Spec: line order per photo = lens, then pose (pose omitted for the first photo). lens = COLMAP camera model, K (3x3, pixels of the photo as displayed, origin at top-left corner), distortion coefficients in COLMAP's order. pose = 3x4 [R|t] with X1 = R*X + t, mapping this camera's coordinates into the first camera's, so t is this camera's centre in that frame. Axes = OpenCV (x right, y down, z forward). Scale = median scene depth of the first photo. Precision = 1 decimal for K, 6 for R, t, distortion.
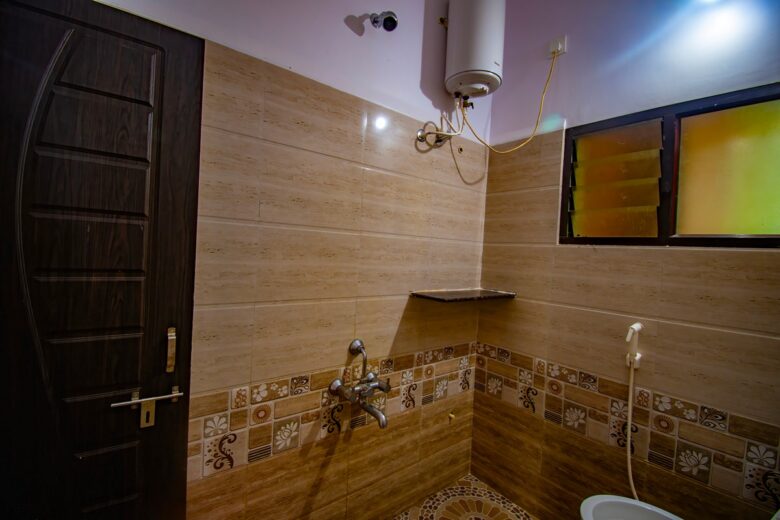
lens RADIAL K [[346.6, 0, 390.0], [0, 346.6, 260.0], [0, 0, 1]] dist [0.013058, -0.019681]
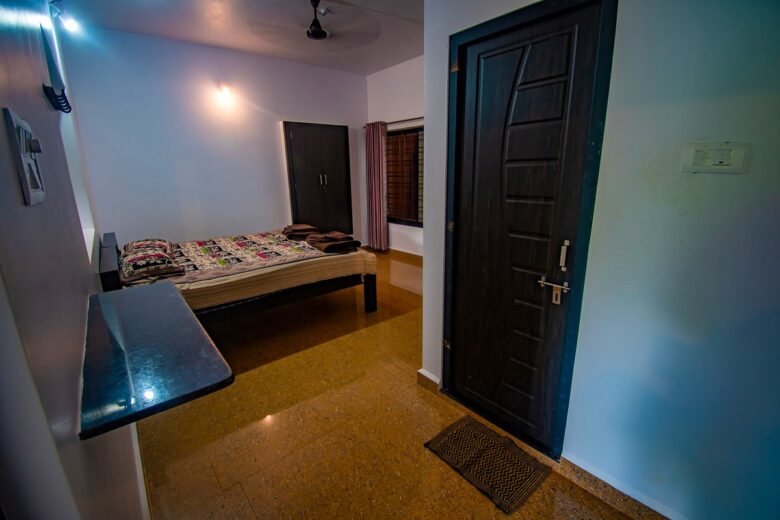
lens RADIAL K [[346.6, 0, 390.0], [0, 346.6, 260.0], [0, 0, 1]] dist [0.013058, -0.019681]
pose [[0.007361, 0.193419, -0.981089, 0.801533], [0.007539, 0.981077, 0.193473, 0.000467], [0.999944, -0.008821, 0.005763, 0.304895]]
